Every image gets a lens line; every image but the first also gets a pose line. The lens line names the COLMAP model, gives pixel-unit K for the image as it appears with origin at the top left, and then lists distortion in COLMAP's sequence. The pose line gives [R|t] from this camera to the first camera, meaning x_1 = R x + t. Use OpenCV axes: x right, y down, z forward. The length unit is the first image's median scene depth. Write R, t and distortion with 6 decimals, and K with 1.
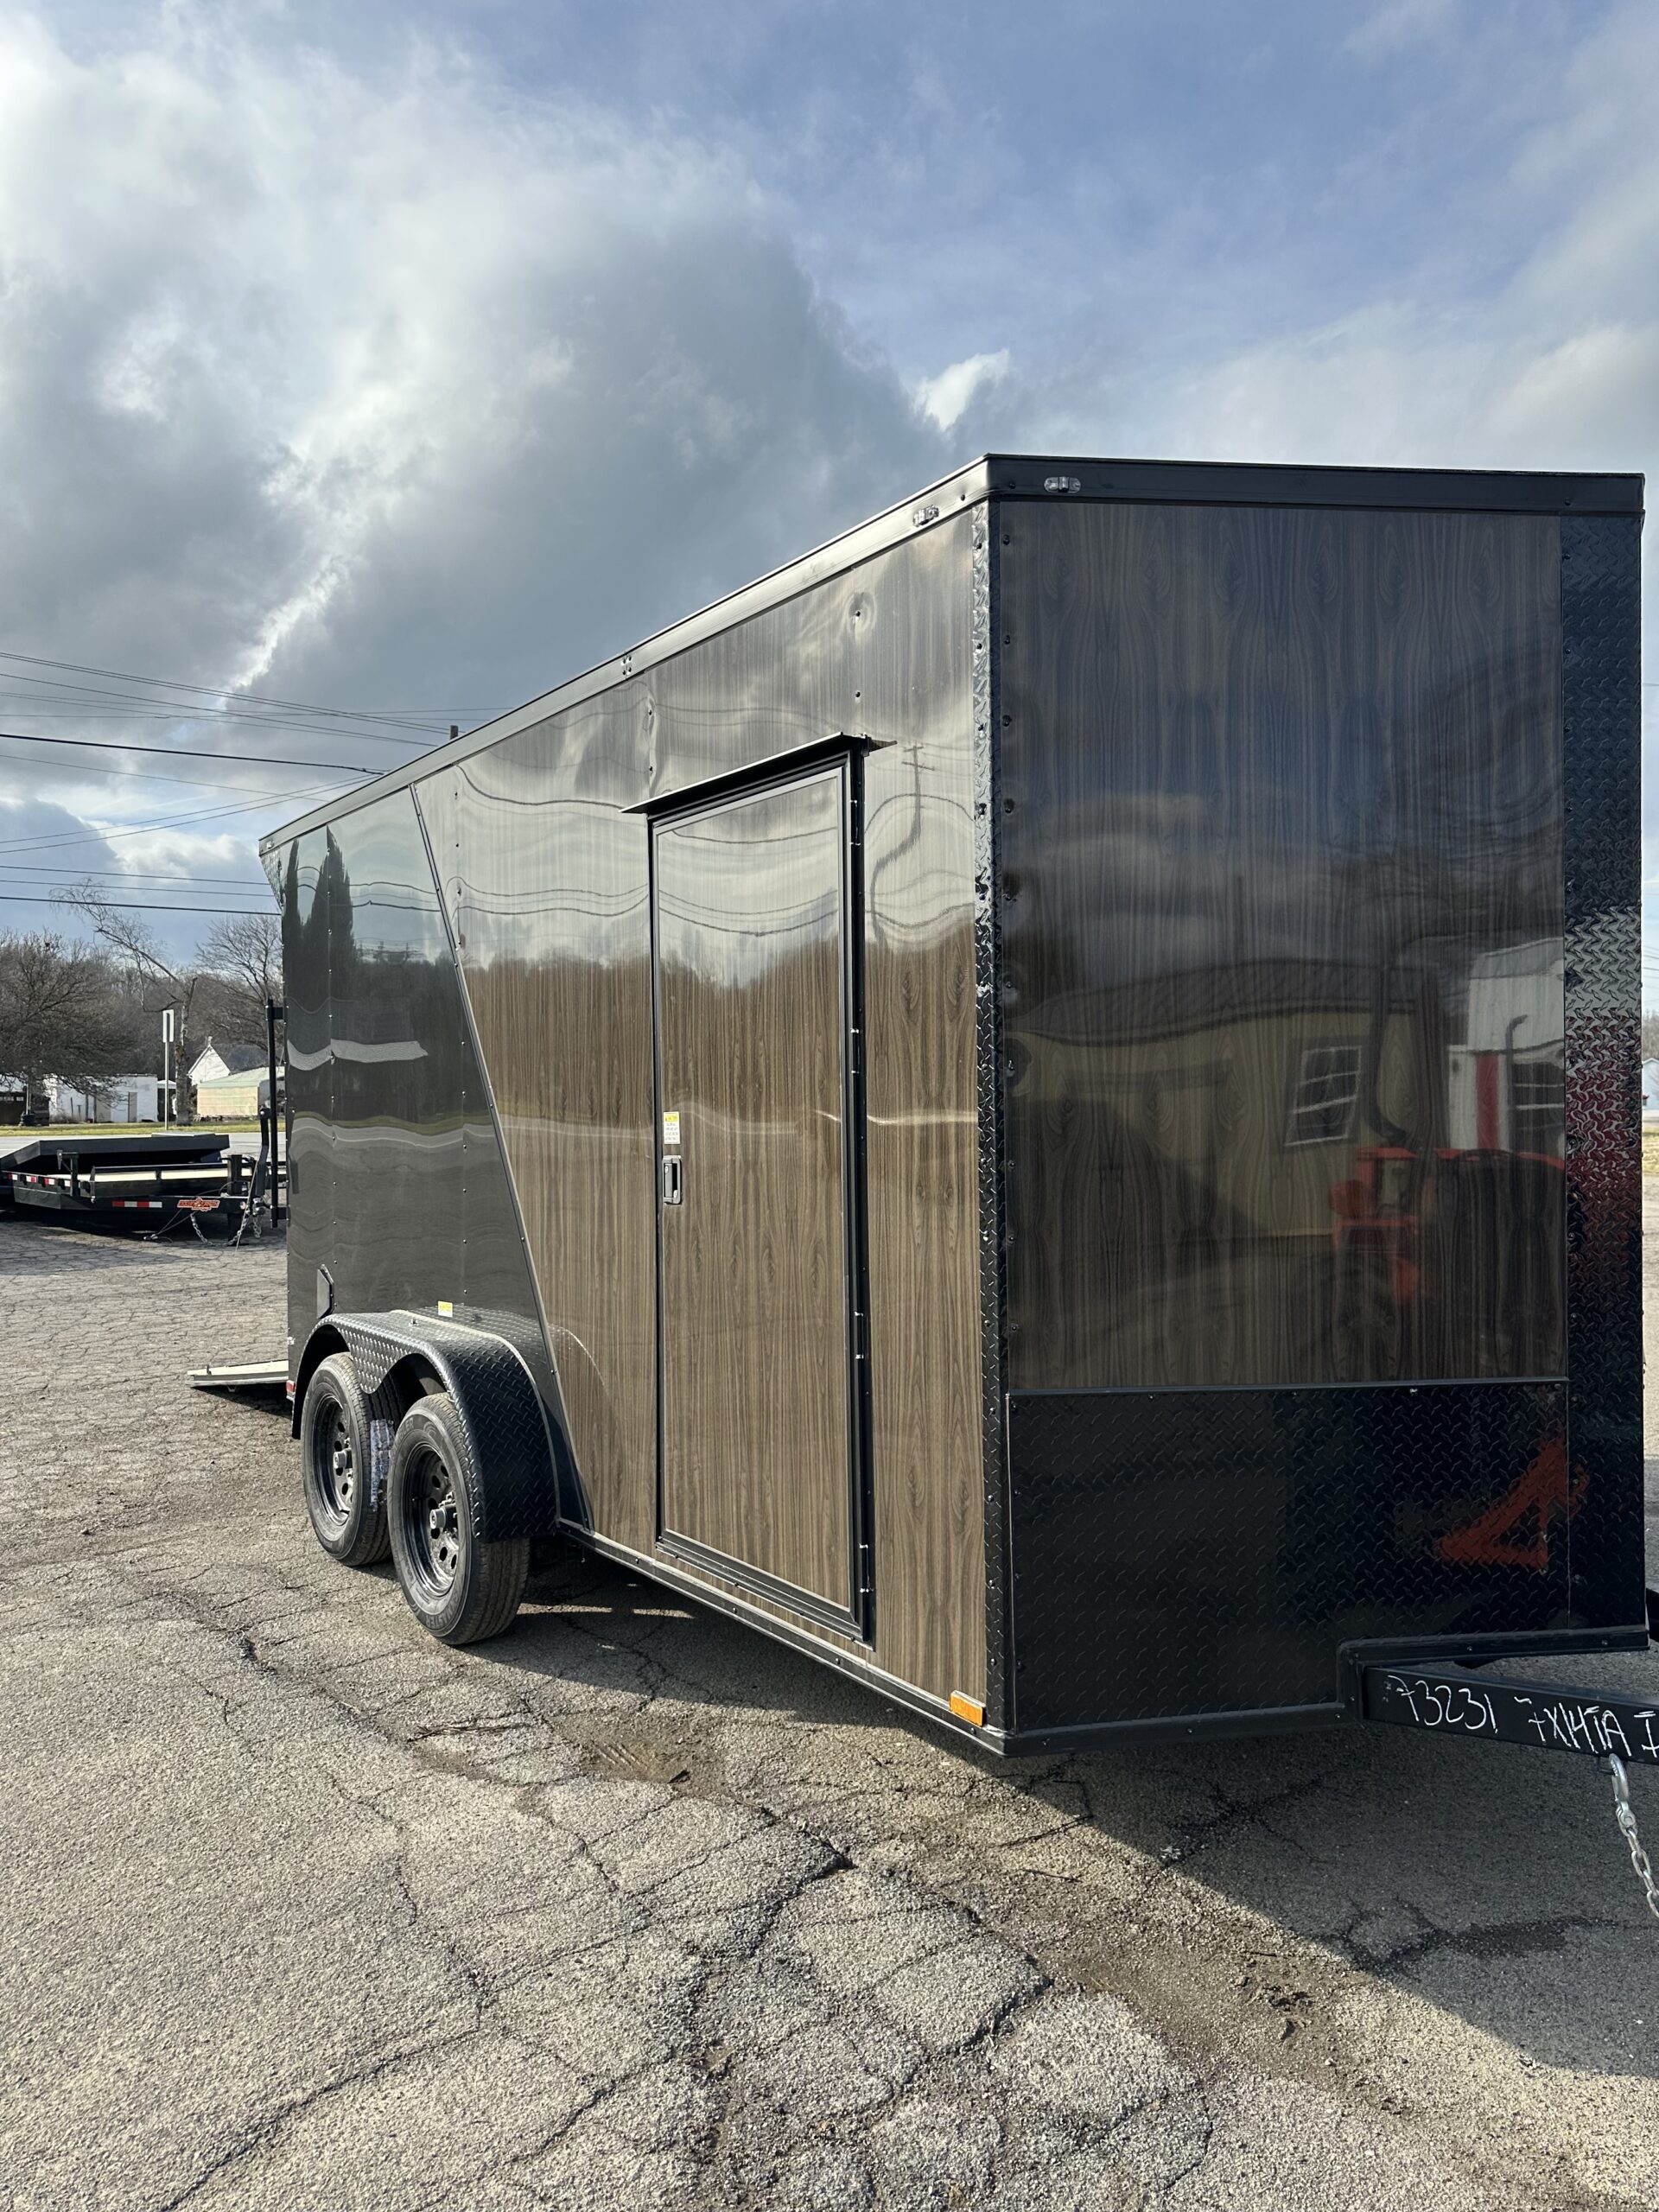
lens RADIAL K [[1612.0, 0, 832.7], [0, 1612.0, 1093.5], [0, 0, 1]] dist [0.008503, -0.022075]
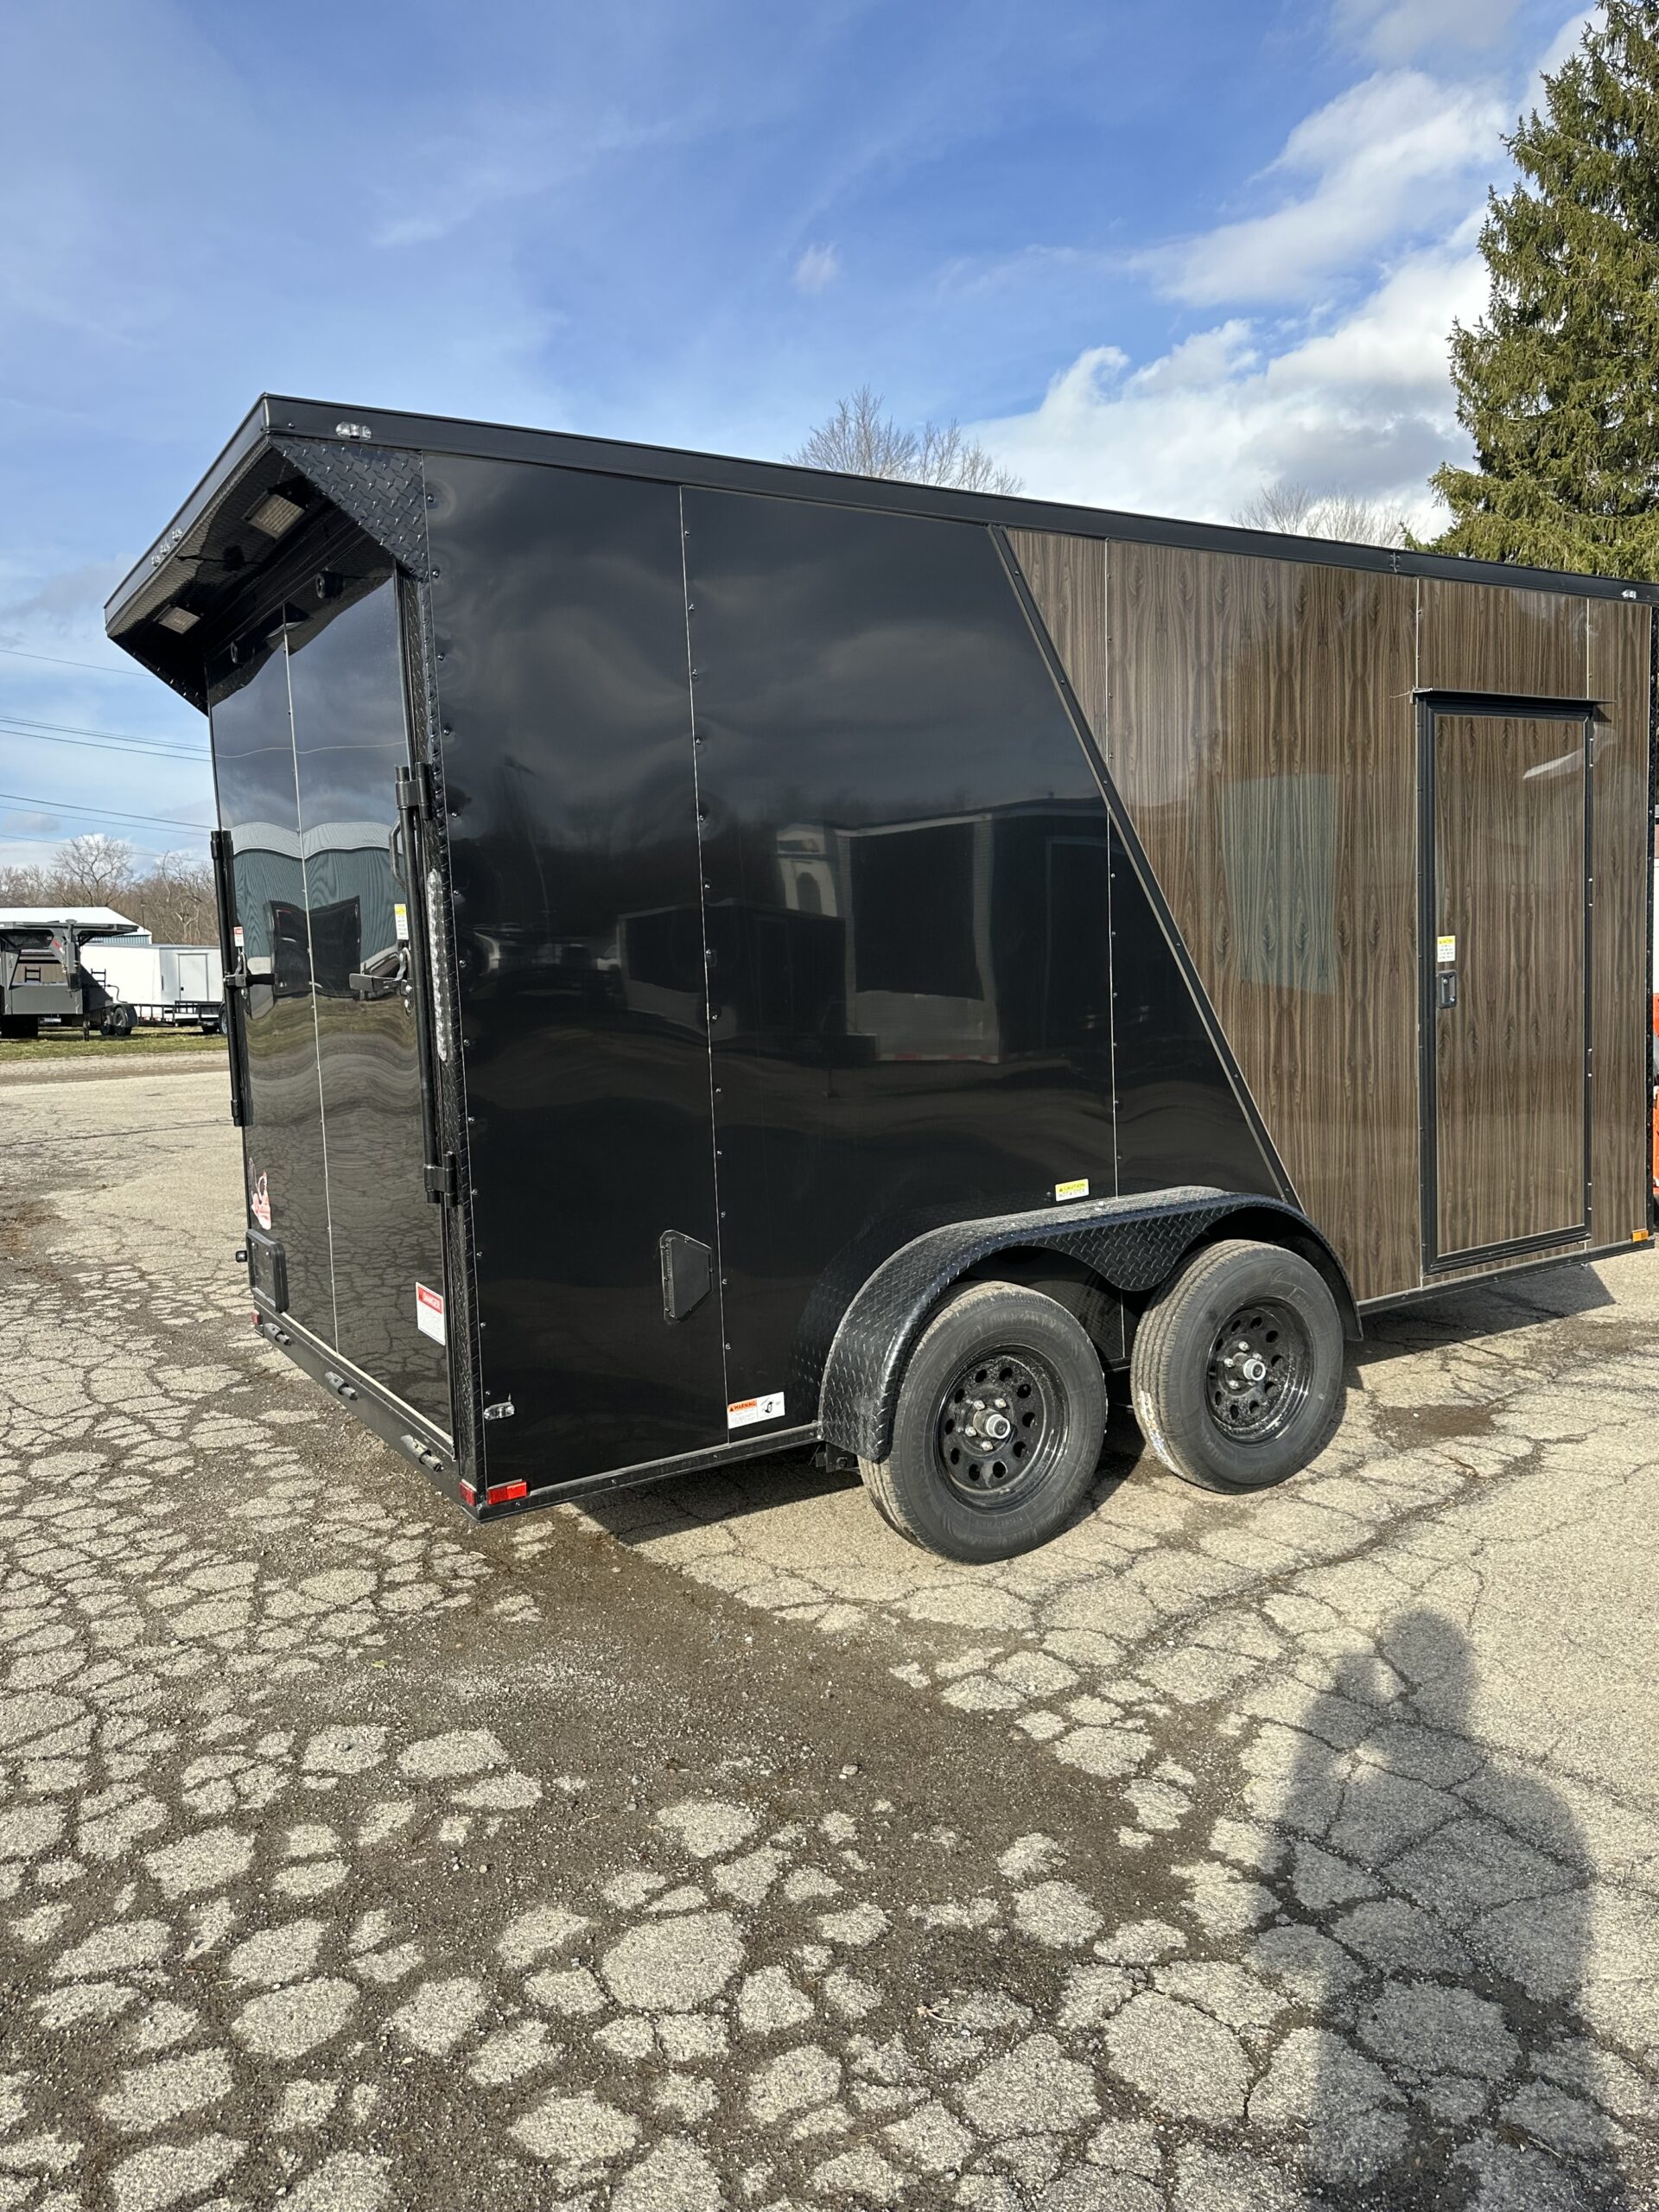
lens RADIAL K [[1612.0, 0, 831.4], [0, 1612.0, 1112.9], [0, 0, 1]] dist [0.008503, -0.022075]
pose [[0.060973, -0.109661, 0.992097, -1.465204], [0.033532, 0.993611, 0.107767, -0.004507], [-0.997576, 0.026696, 0.064260, 1.440170]]
